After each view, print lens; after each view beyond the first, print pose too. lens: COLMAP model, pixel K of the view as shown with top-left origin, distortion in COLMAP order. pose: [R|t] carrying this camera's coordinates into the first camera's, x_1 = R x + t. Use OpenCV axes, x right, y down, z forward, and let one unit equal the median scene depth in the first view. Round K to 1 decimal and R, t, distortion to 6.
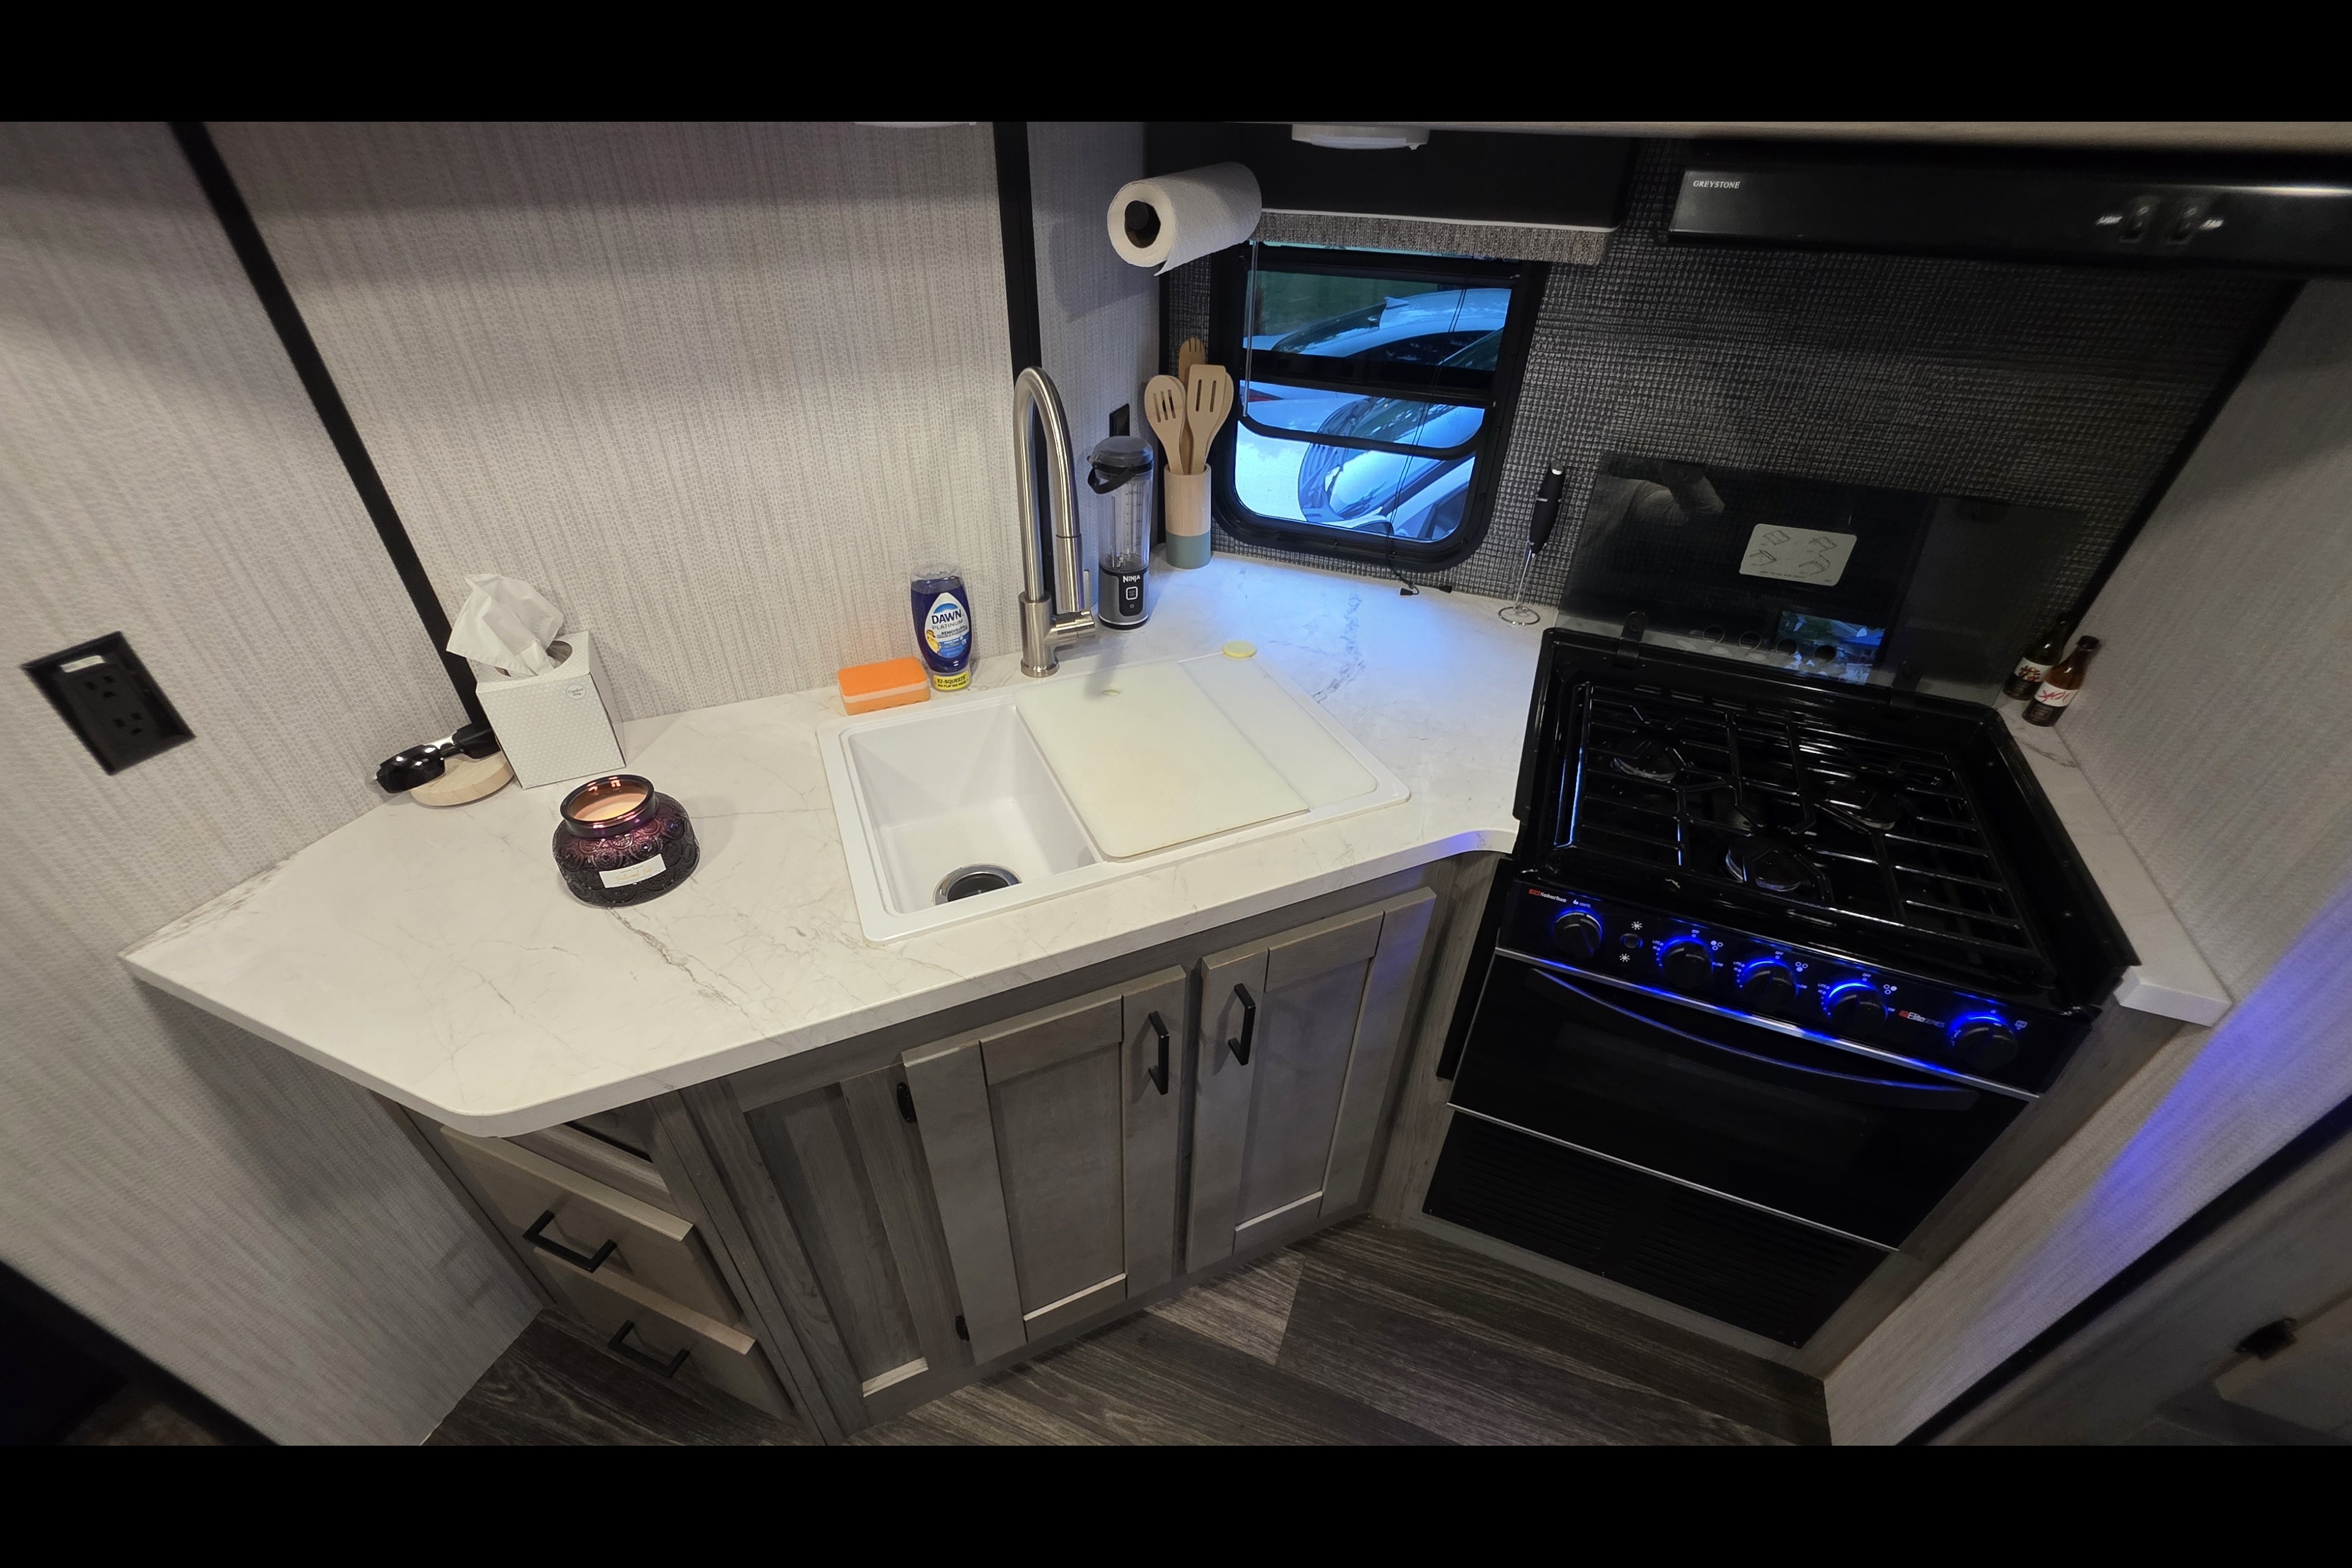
lens RADIAL K [[940.2, 0, 1164.9], [0, 940.2, 790.6], [0, 0, 1]] dist [-0.002579, 0.000360]
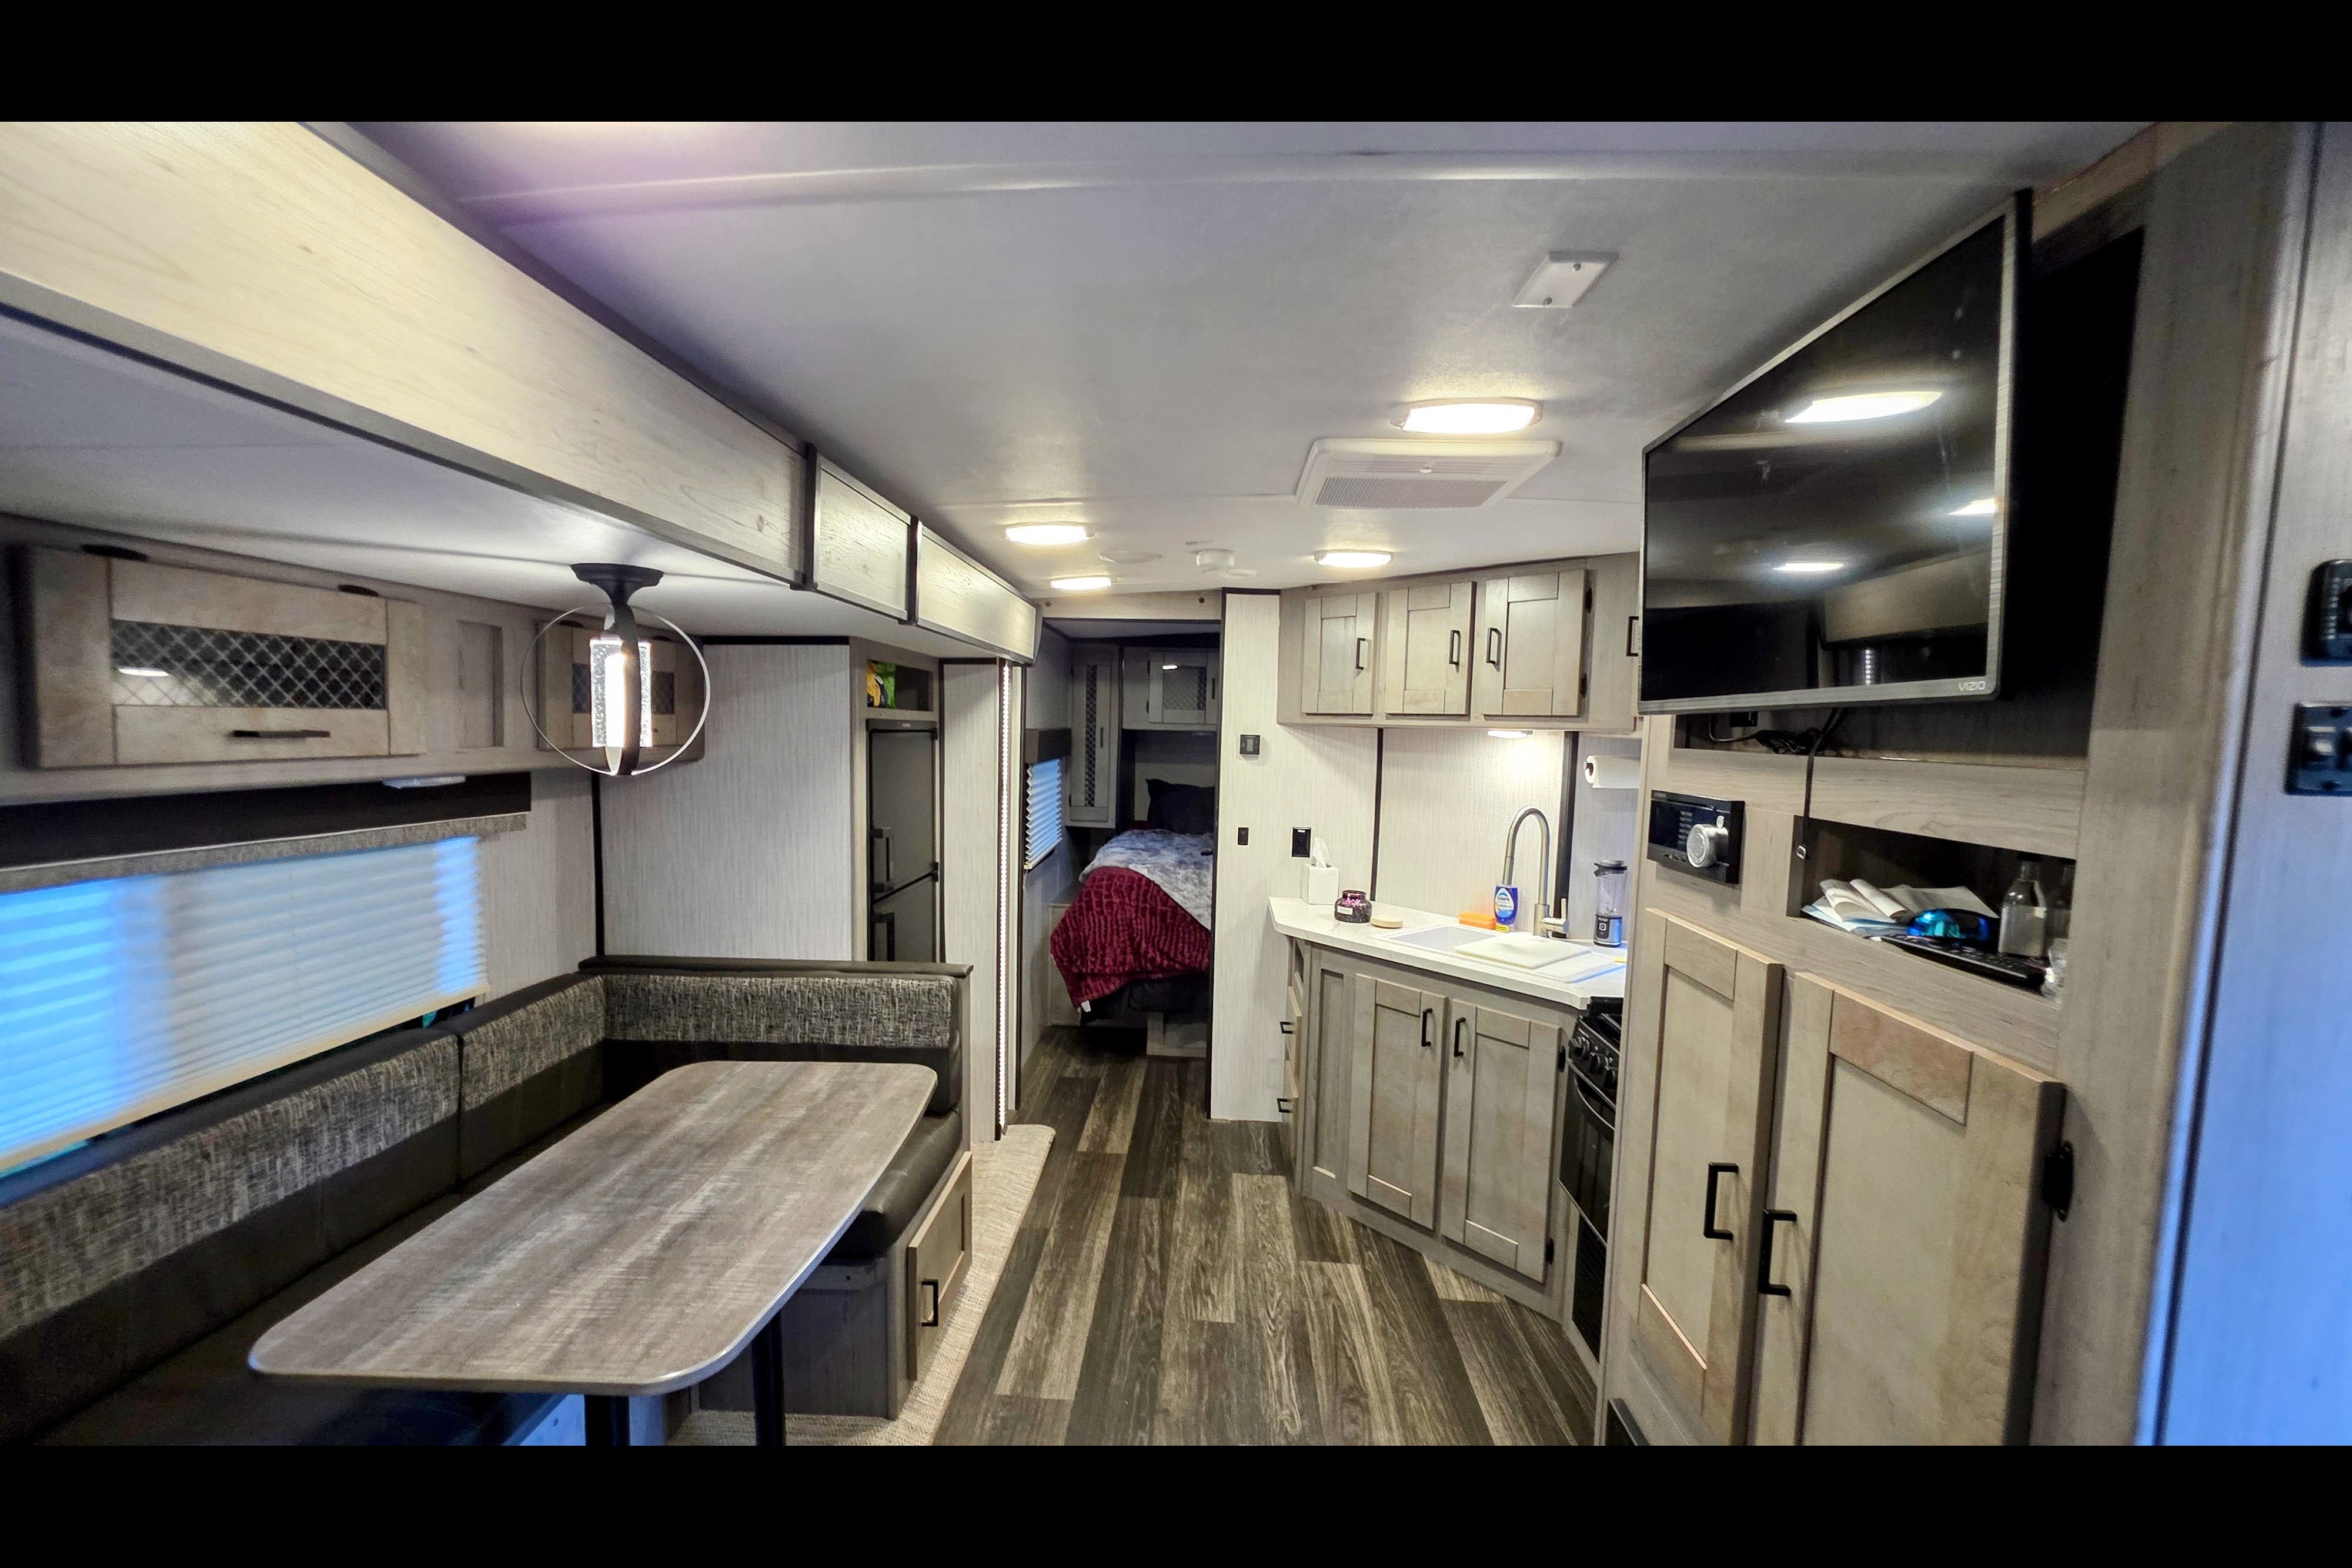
lens RADIAL K [[940.2, 0, 1170.7], [0, 940.2, 794.1], [0, 0, 1]] dist [-0.002579, 0.000360]
pose [[0.322318, 0.068139, -0.944176, 1.912238], [-0.586891, 0.796967, -0.142834, 0.490986], [0.742745, 0.600167, 0.296867, -0.584330]]
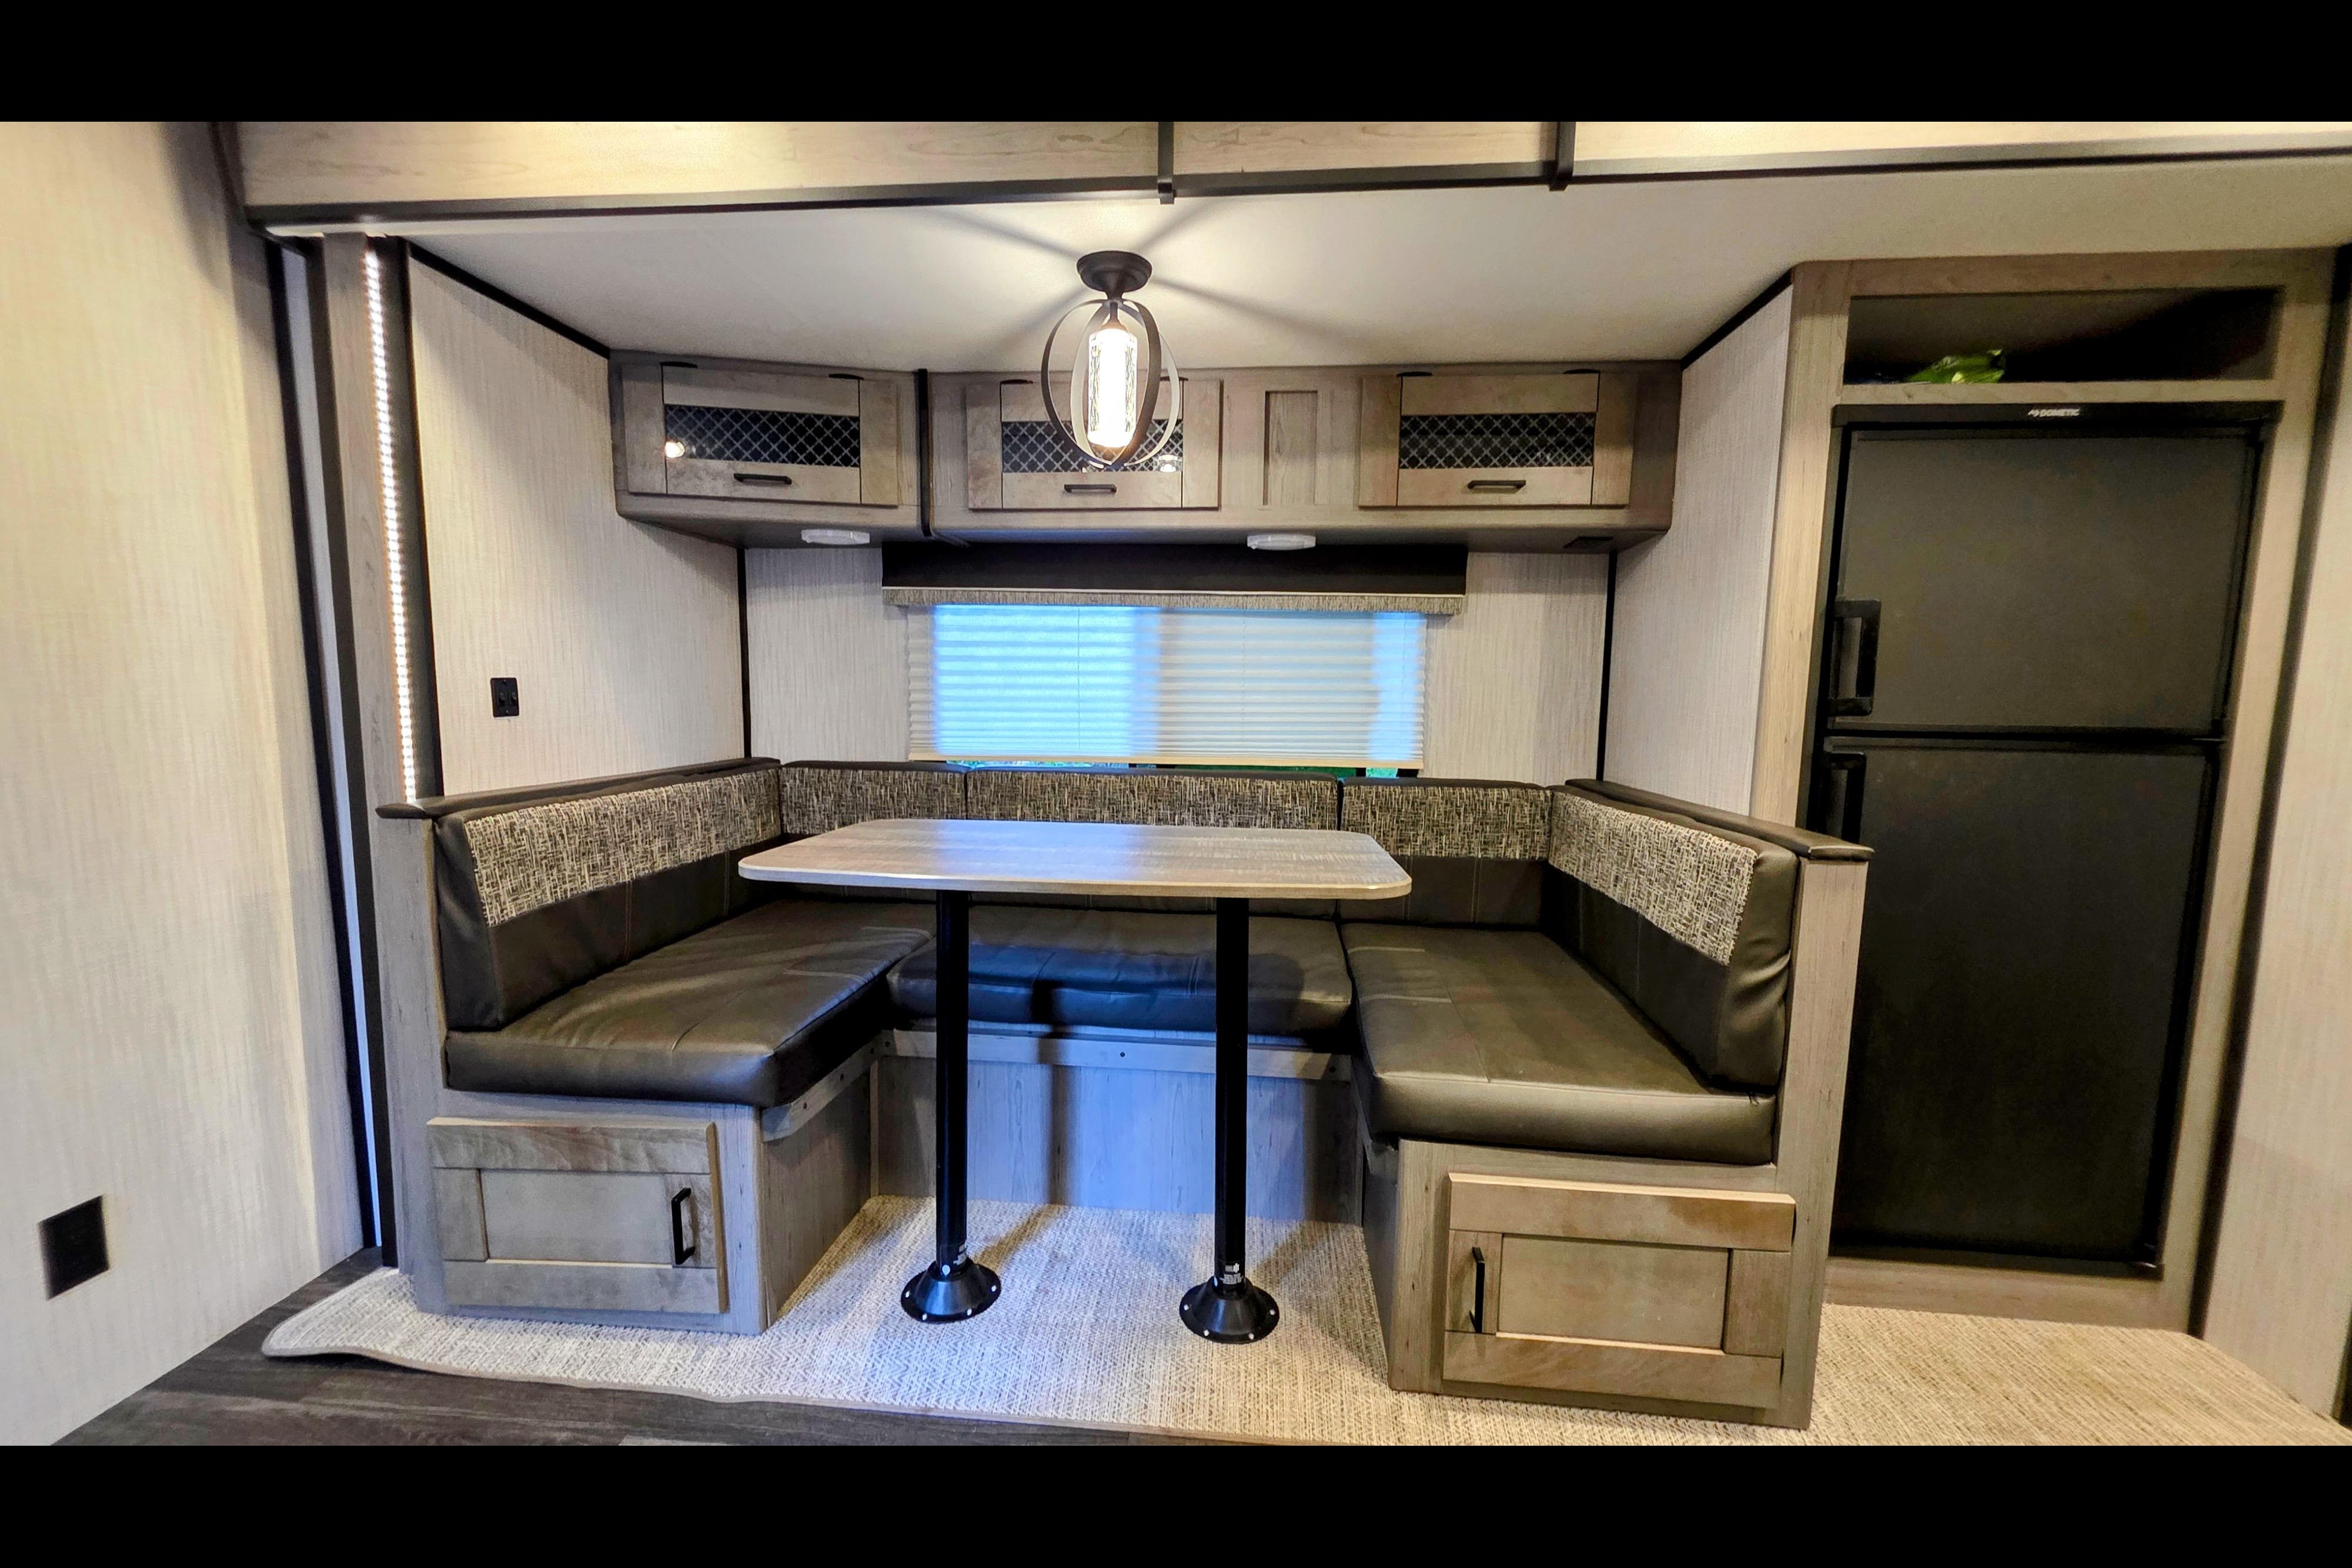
lens RADIAL K [[940.2, 0, 1166.5], [0, 940.2, 795.9], [0, 0, 1]] dist [-0.002579, 0.000360]
pose [[-0.961636, 0.010588, -0.274124, 0.815173], [-0.181806, 0.723700, 0.665736, 0.159975], [0.205432, 0.690033, -0.694011, 0.480006]]
